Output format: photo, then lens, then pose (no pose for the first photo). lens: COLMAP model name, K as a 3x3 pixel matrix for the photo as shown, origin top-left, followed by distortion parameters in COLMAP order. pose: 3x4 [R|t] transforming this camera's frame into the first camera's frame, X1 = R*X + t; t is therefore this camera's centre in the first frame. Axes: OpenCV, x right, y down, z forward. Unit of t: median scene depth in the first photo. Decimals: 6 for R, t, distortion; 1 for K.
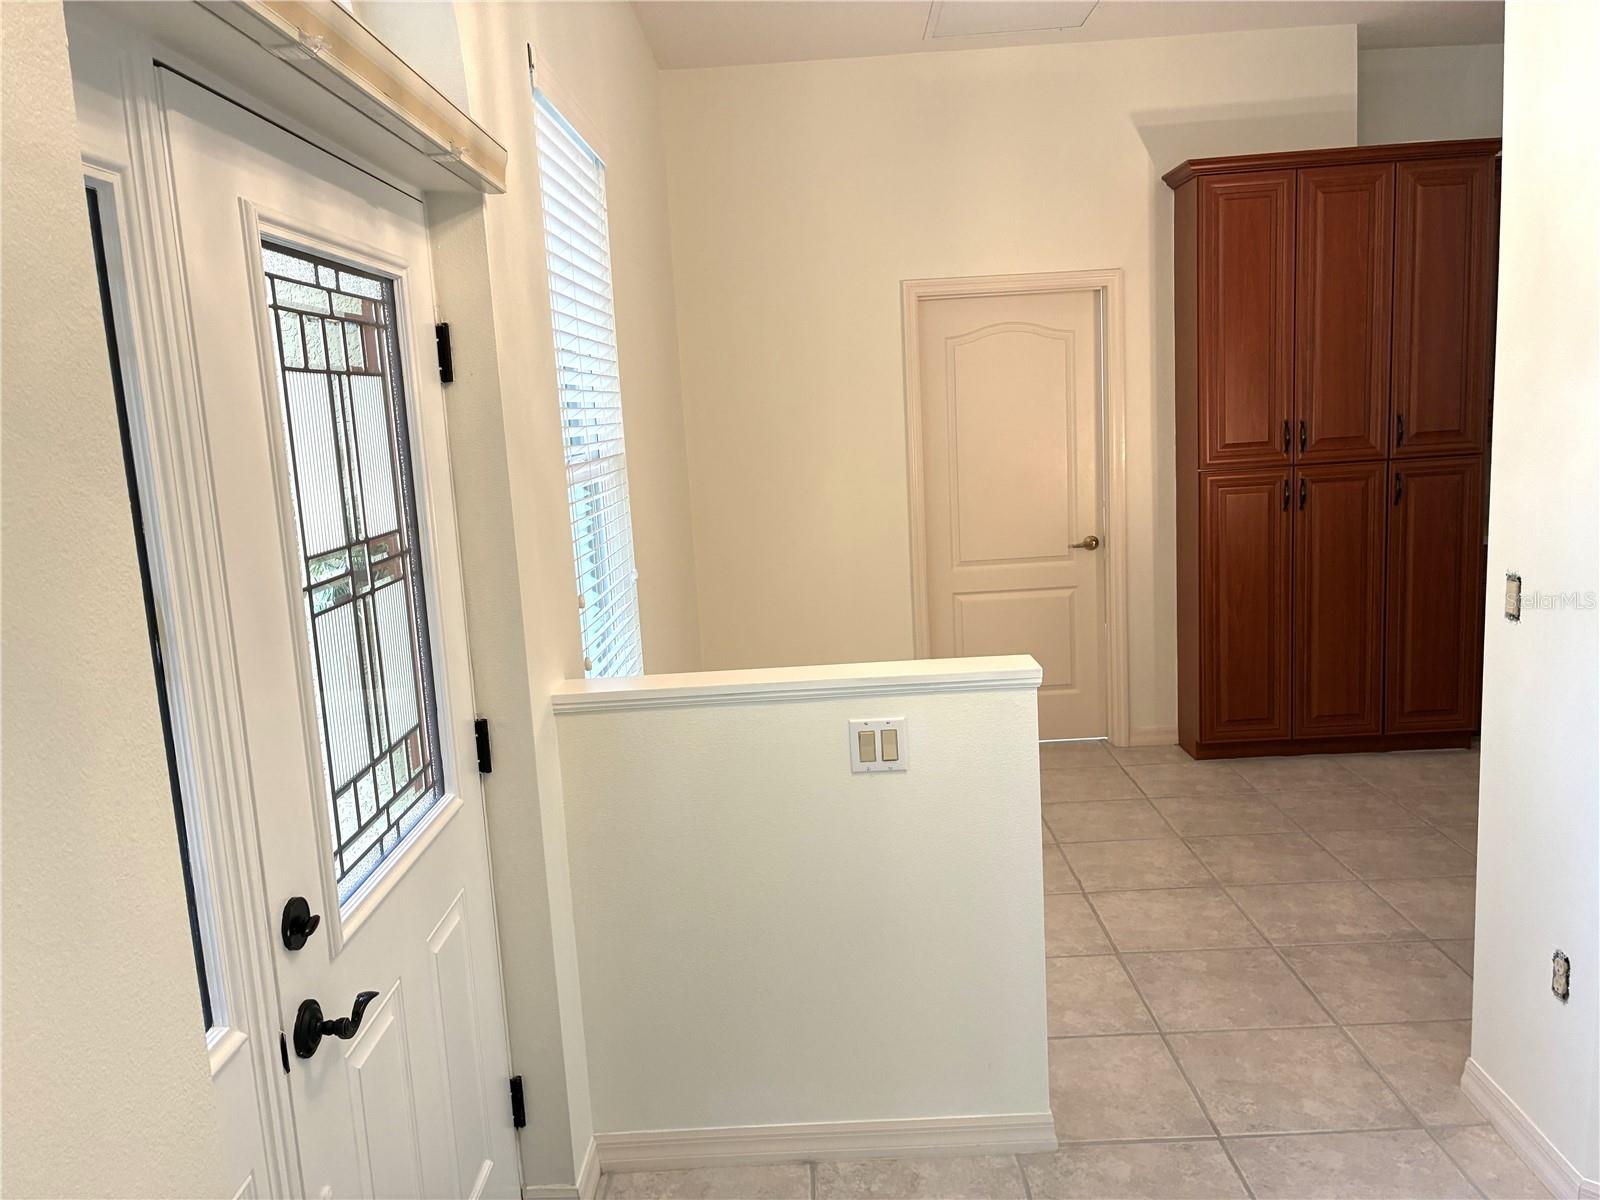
lens RADIAL K [[1200.8, 0, 800.0], [0, 1200.8, 600.0], [0, 0, 1]] dist [0.056738, -0.085634]
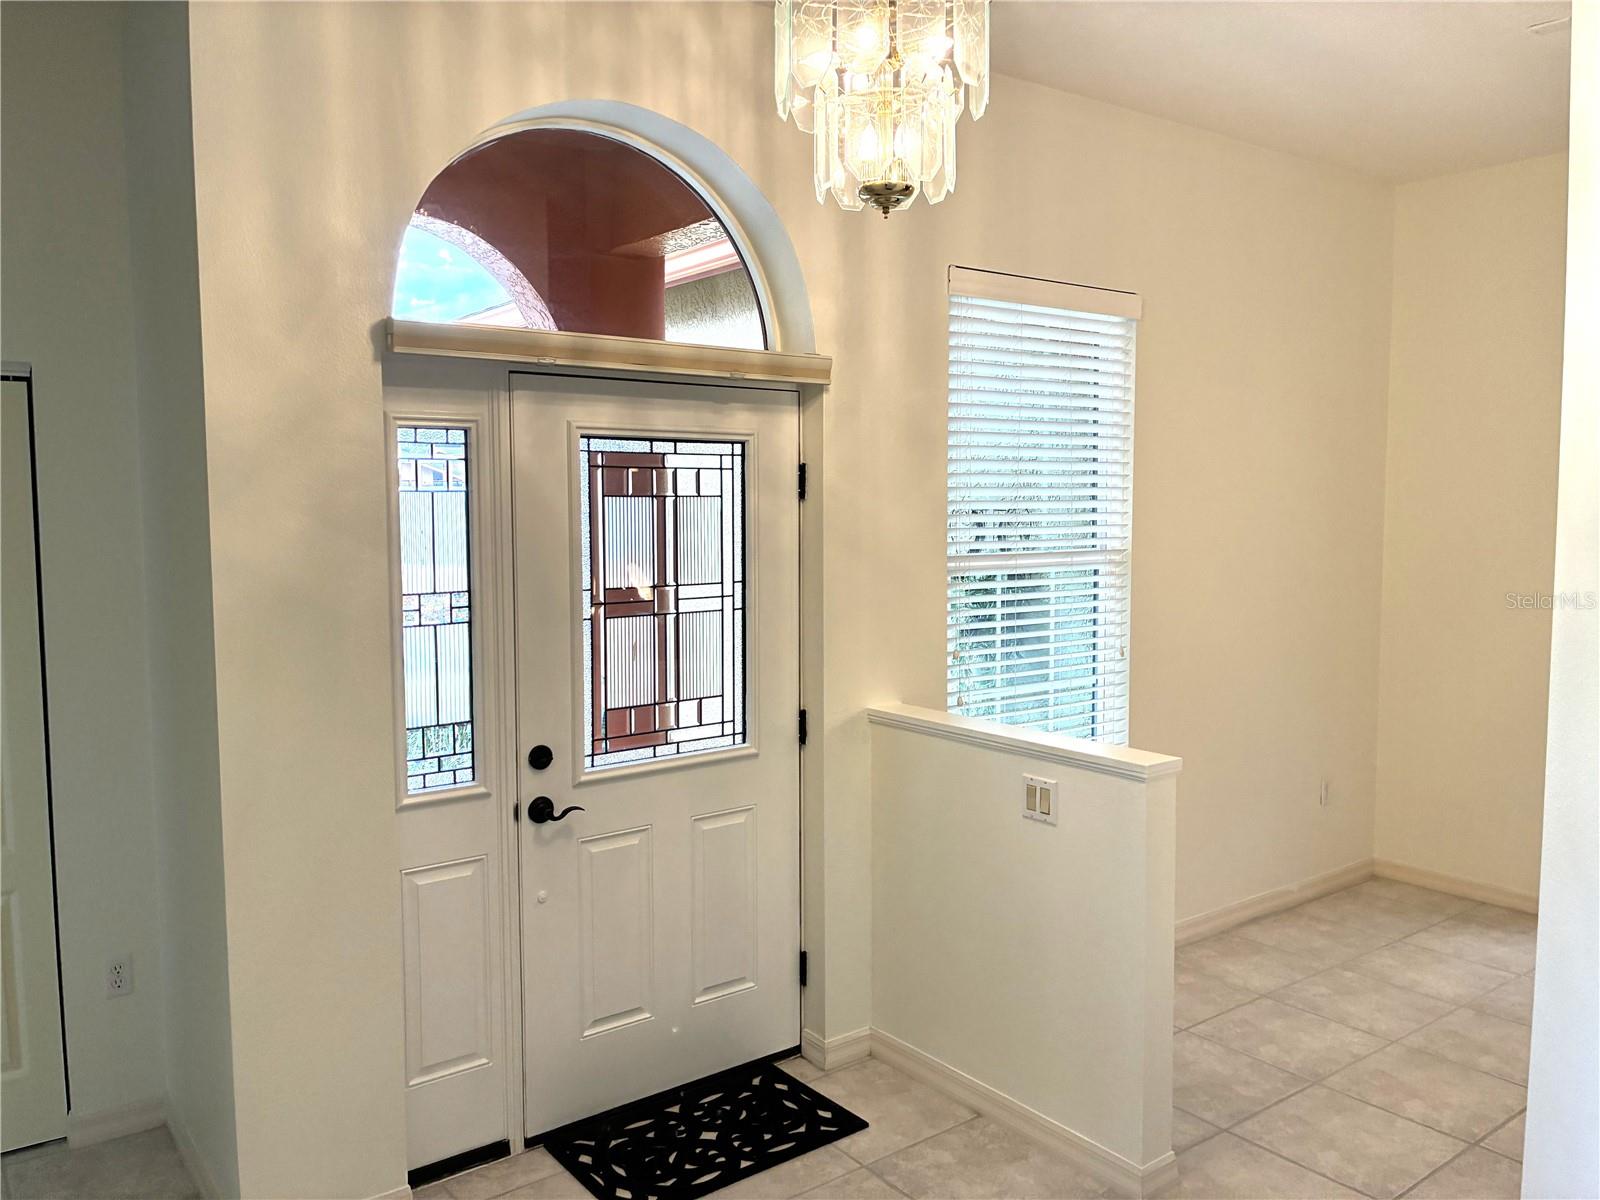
lens RADIAL K [[1200.8, 0, 800.0], [0, 1200.8, 600.0], [0, 0, 1]] dist [0.056738, -0.085634]
pose [[0.617221, 0.120578, -0.777496, 0.860122], [-0.157621, 0.987104, 0.027956, -0.079260], [0.770840, 0.105295, 0.628267, -0.001545]]
